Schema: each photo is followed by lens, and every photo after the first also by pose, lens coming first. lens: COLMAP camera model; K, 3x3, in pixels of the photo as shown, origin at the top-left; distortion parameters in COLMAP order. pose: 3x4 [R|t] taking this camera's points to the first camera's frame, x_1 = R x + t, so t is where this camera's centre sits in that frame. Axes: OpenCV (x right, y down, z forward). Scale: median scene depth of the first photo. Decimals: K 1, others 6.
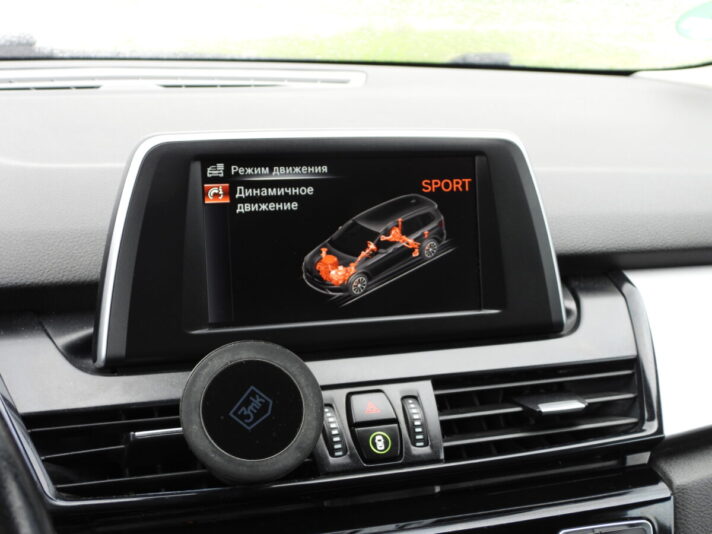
lens RADIAL K [[1071.5, 0, 356.0], [0, 1071.5, 267.0], [0, 0, 1]] dist [-0.042319, -0.014663]
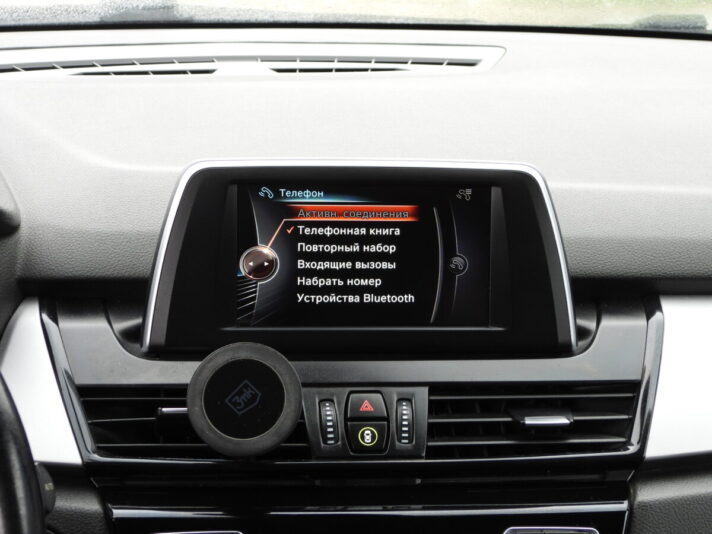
lens RADIAL K [[1458.0, 0, 356.0], [0, 1458.0, 267.0], [0, 0, 1]] dist [-0.052213, -0.213168]
pose [[0.970483, 0.071605, -0.230293, 0.355783], [-0.059811, 0.996535, 0.057802, -0.108571], [0.233634, -0.042322, 0.971403, -0.526623]]
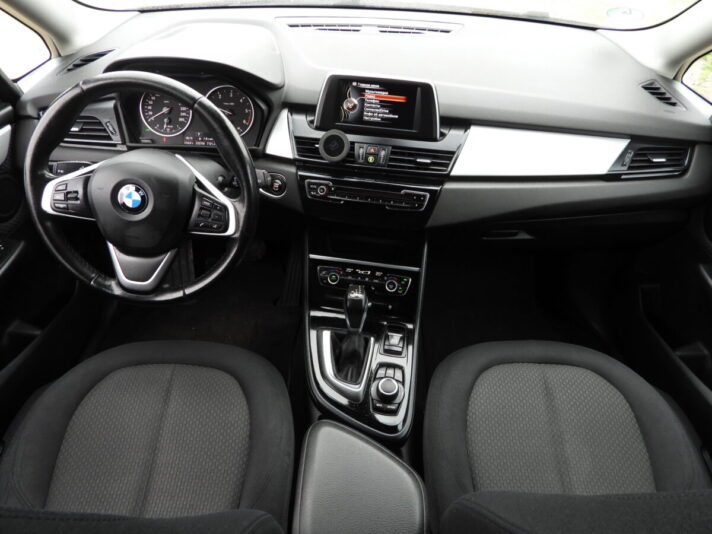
lens RADIAL K [[507.7, 0, 356.0], [0, 507.7, 267.0], [0, 0, 1]] dist [-0.011607, 0.000573]
pose [[0.882355, 0.299002, -0.363383, 0.795336], [-0.121503, 0.890766, 0.437918, -0.311789], [0.454628, -0.342247, 0.822302, -0.769136]]
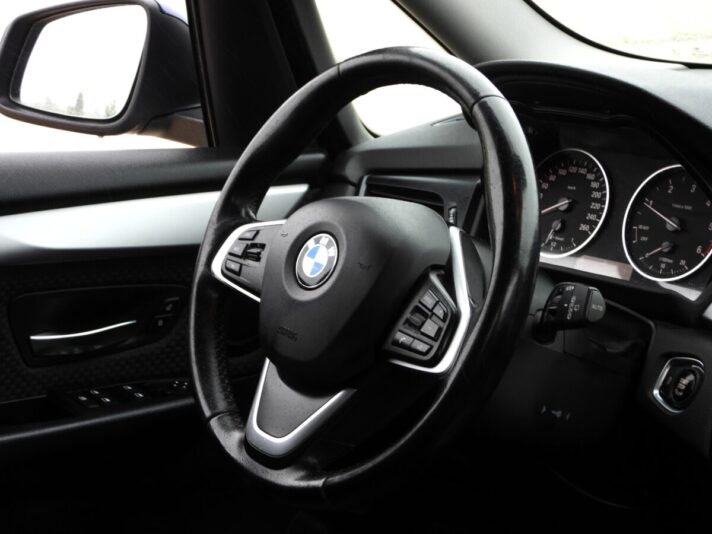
lens RADIAL K [[1680.1, 0, 357.0], [0, 1680.1, 266.3], [0, 0, 1]] dist [-0.040887, -0.262486]
pose [[0.244178, 0.181895, -0.952518, 2.009163], [-0.233781, 0.964322, 0.124220, -0.073931], [0.941129, 0.192349, 0.277990, -0.408698]]
